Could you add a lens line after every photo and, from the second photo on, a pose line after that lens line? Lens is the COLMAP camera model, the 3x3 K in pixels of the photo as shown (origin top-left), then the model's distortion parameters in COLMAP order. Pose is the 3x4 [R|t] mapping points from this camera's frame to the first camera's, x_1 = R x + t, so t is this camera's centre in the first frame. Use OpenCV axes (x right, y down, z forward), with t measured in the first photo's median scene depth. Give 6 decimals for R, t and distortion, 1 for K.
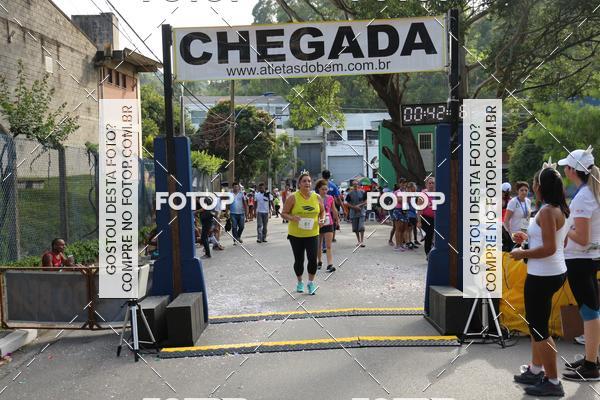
lens RADIAL K [[690.6, 0, 300.0], [0, 690.6, 199.4], [0, 0, 1]] dist [0.036701, 0.022676]
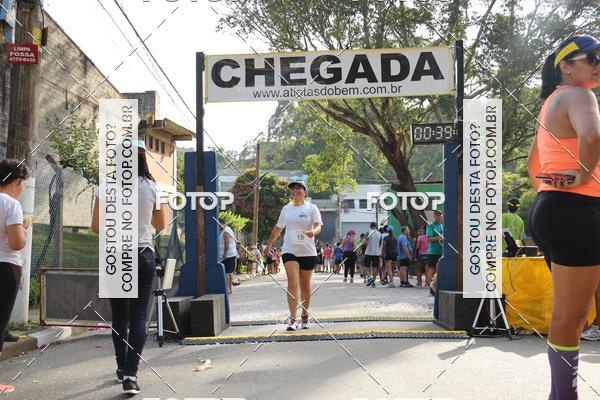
lens RADIAL K [[617.7, 0, 302.6], [0, 617.7, 201.7], [0, 0, 1]] dist [-0.017676, -0.000268]
pose [[0.999615, 0.015542, -0.023001, -0.001469], [-0.017861, 0.994385, -0.104304, 0.088008], [0.021250, 0.104674, 0.994279, 0.040886]]
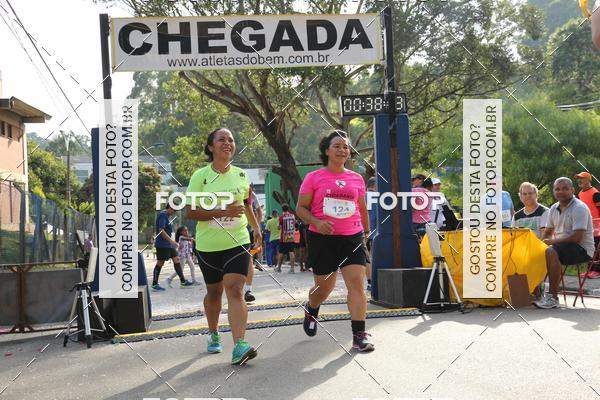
lens RADIAL K [[661.1, 0, 291.2], [0, 661.1, 199.1], [0, 0, 1]] dist [0.012598, 0.043984]
pose [[0.985465, -0.015593, 0.169161, -0.095151], [0.030812, 0.995669, -0.087717, 0.099531], [-0.167060, 0.091654, 0.981677, 0.058003]]
